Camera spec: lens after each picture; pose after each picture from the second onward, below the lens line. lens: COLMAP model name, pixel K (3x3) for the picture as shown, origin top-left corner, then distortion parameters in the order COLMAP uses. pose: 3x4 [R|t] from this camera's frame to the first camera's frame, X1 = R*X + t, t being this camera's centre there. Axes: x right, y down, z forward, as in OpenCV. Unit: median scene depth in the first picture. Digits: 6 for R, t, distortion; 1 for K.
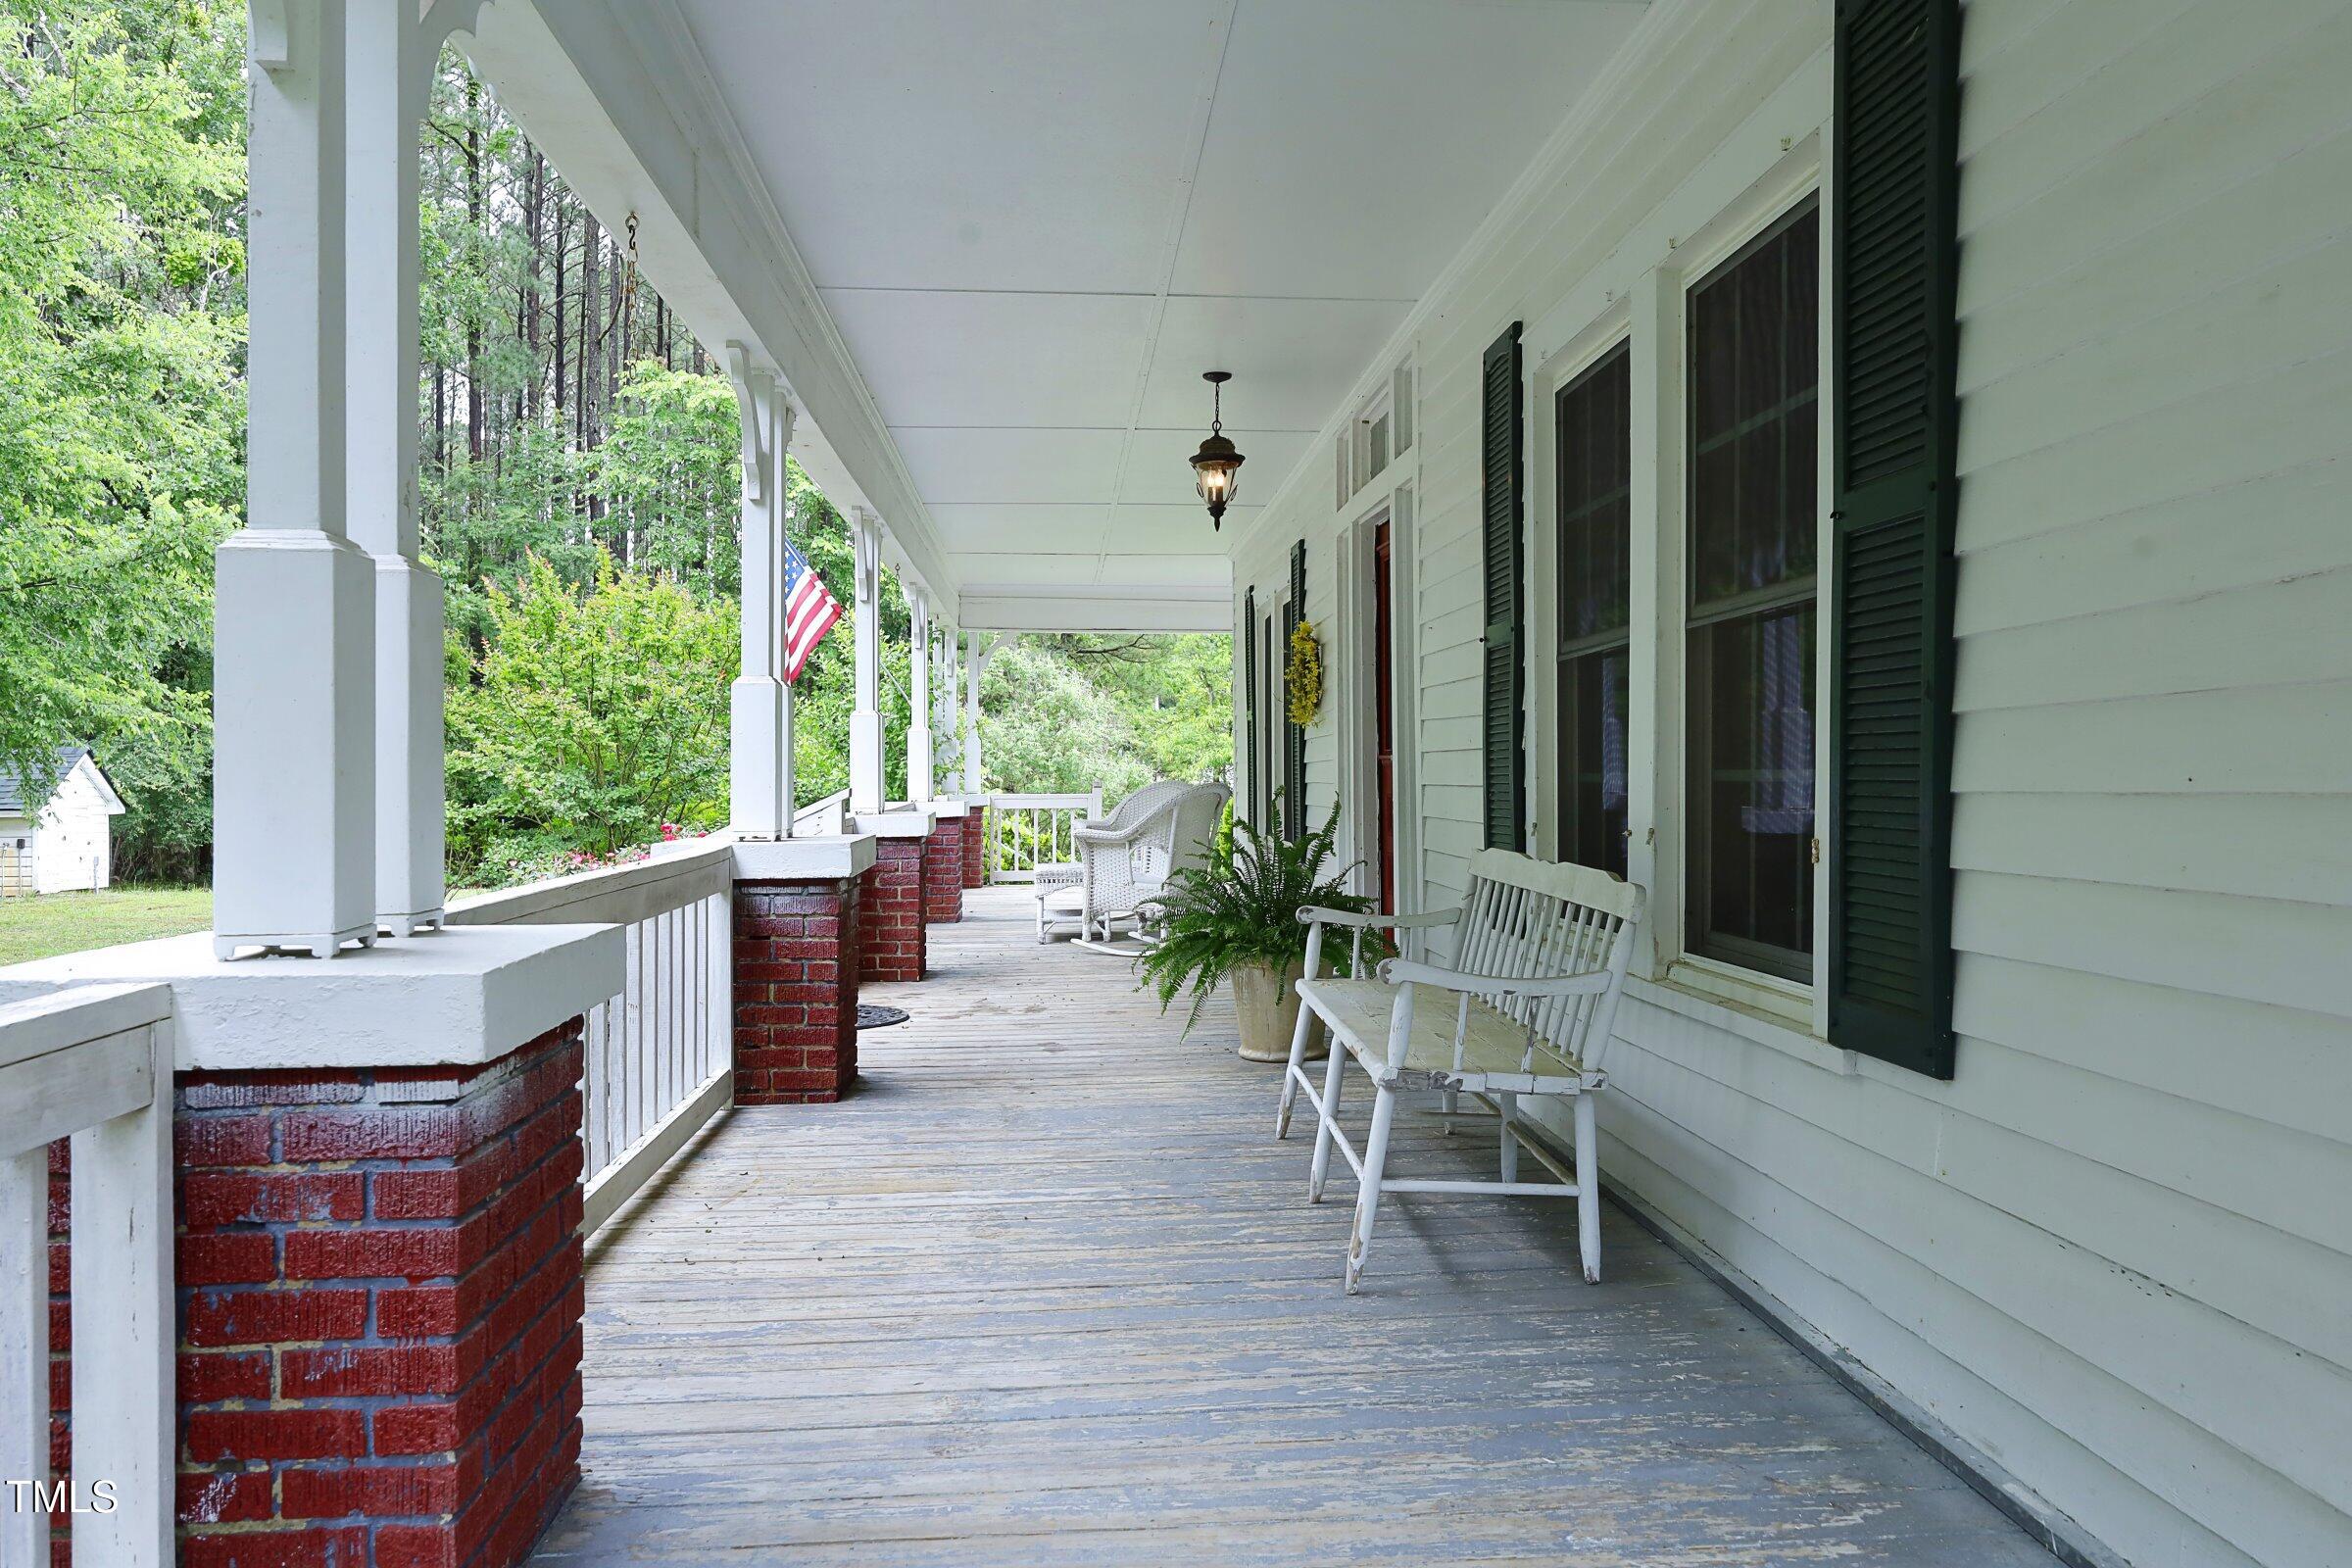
lens RADIAL K [[1710.4, 0, 1175.9], [0, 1710.4, 779.7], [0, 0, 1]] dist [0.007971, 0.008466]
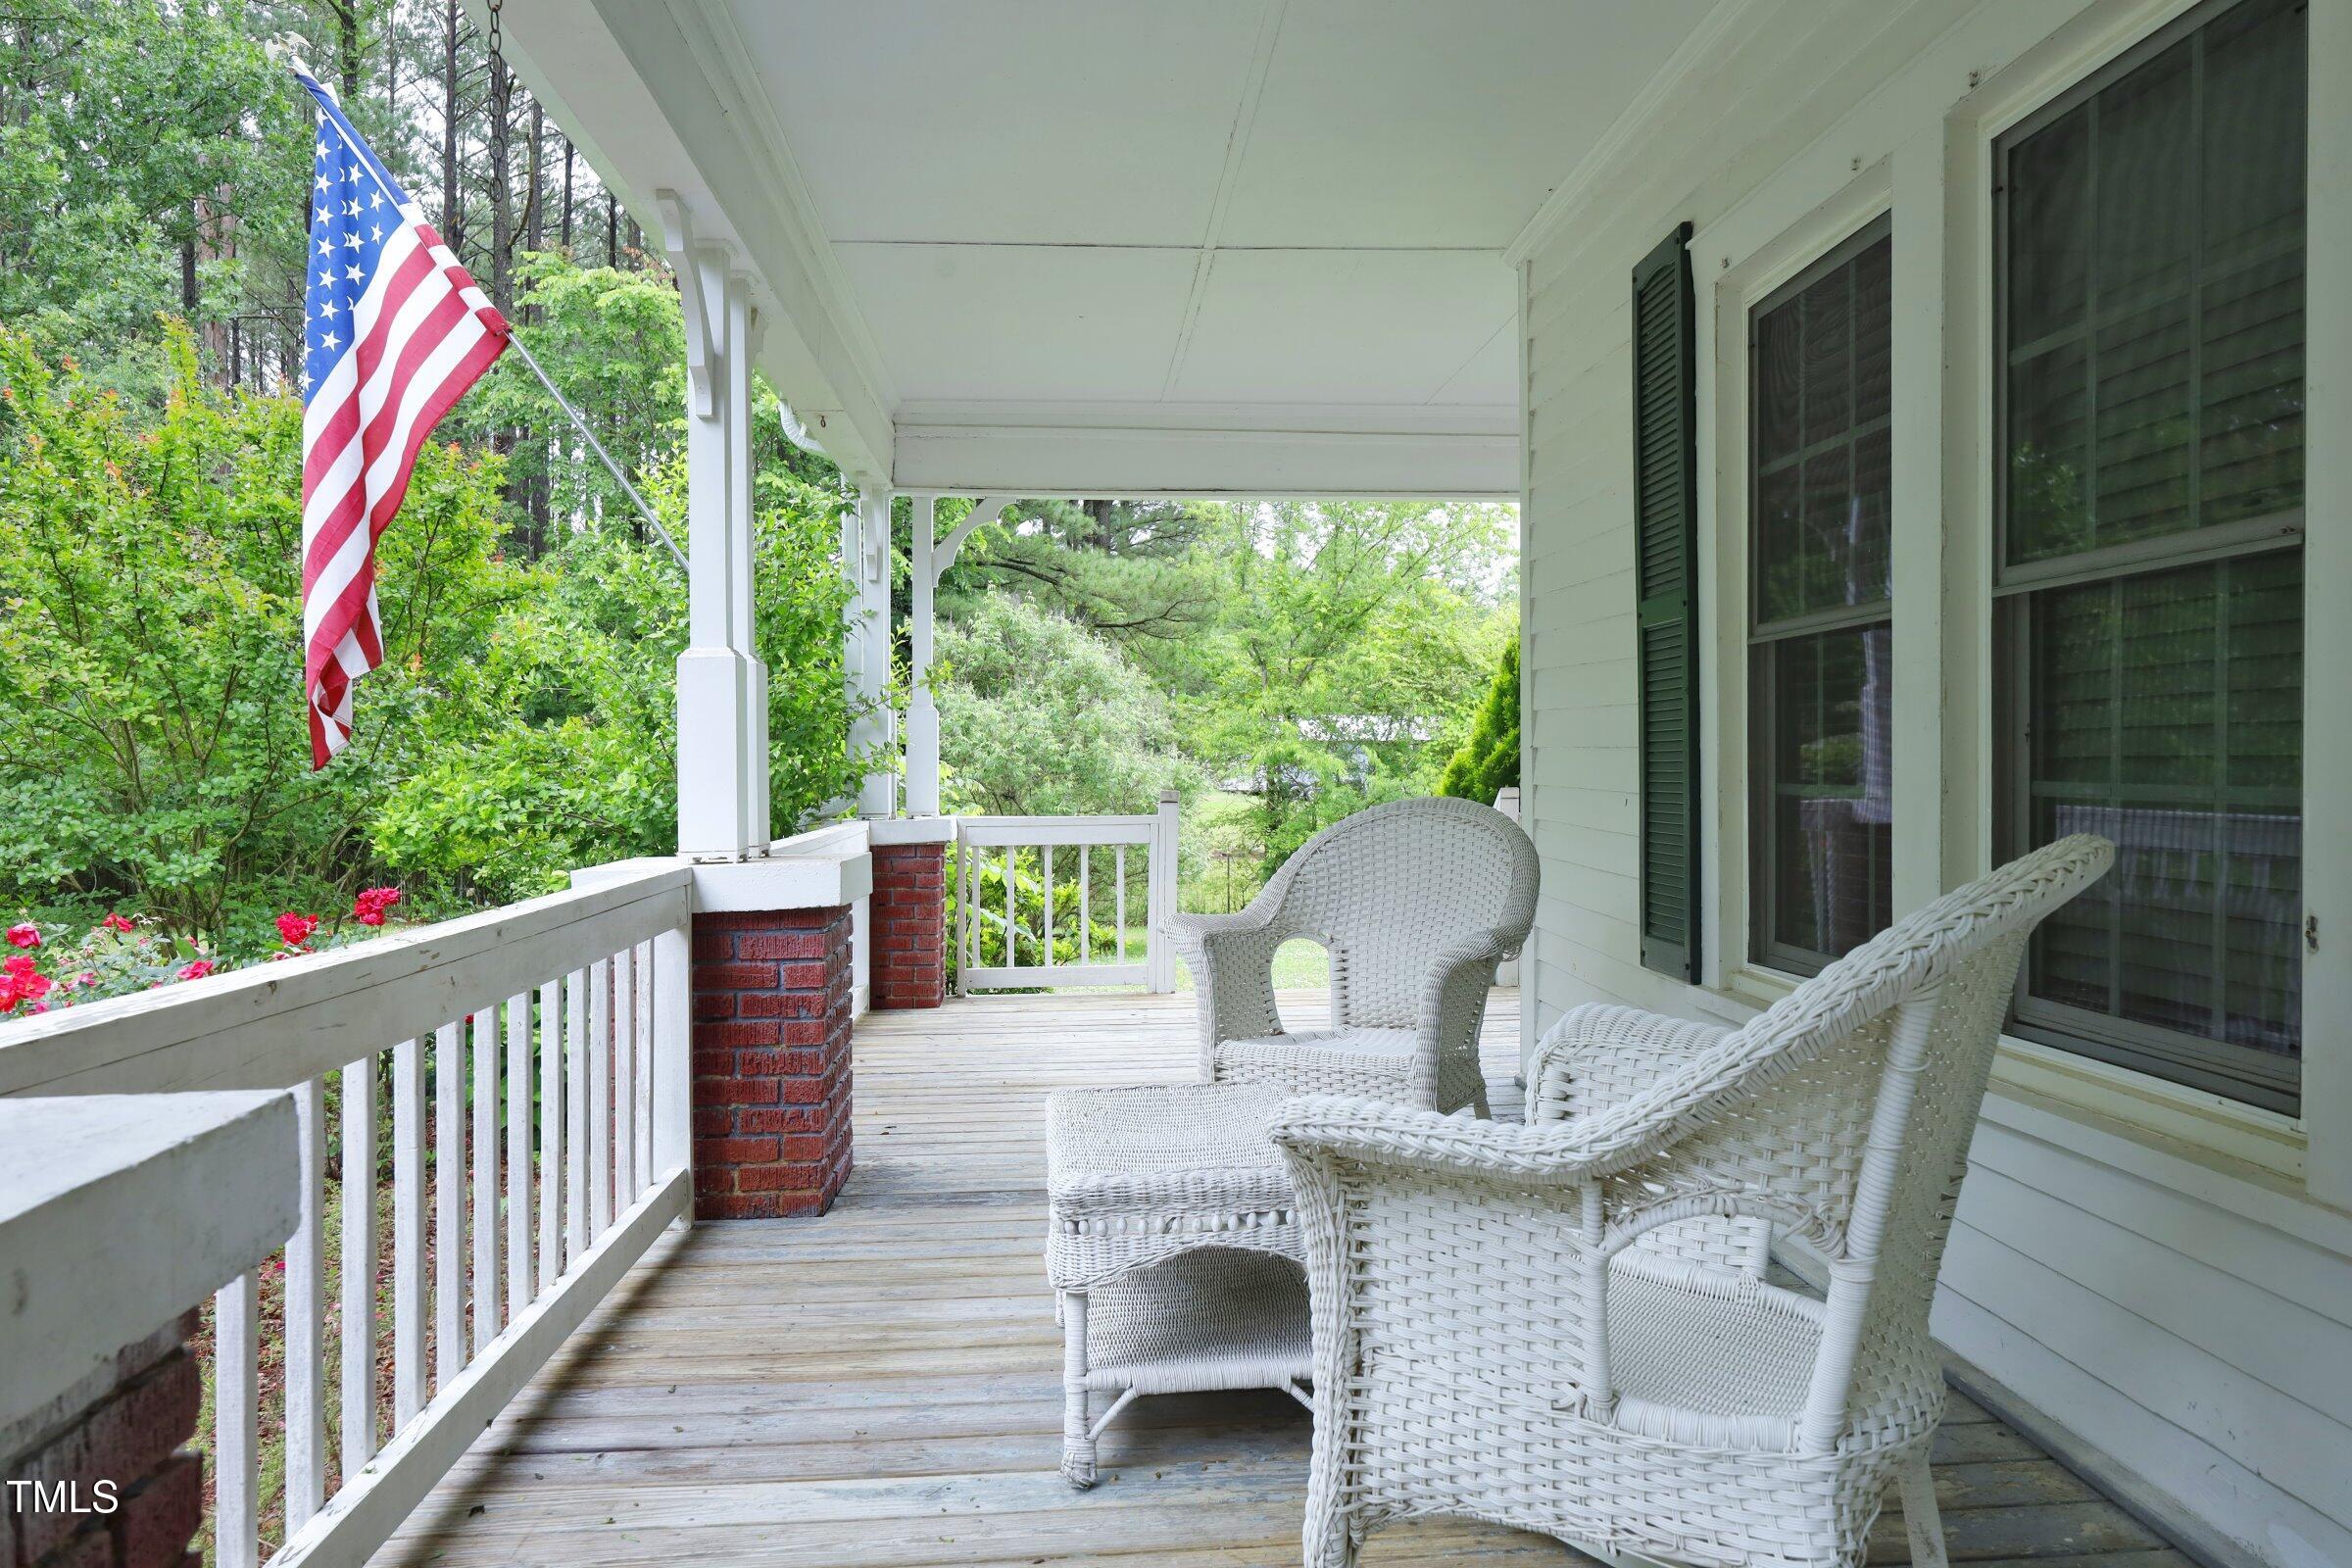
lens RADIAL K [[1710.4, 0, 1182.0], [0, 1710.4, 779.4], [0, 0, 1]] dist [0.007971, 0.008466]
pose [[0.999984, -0.005166, -0.002247, -0.023360], [0.005166, 0.999987, 0.000223, -0.001404], [0.002246, -0.000235, 0.999997, 0.283614]]
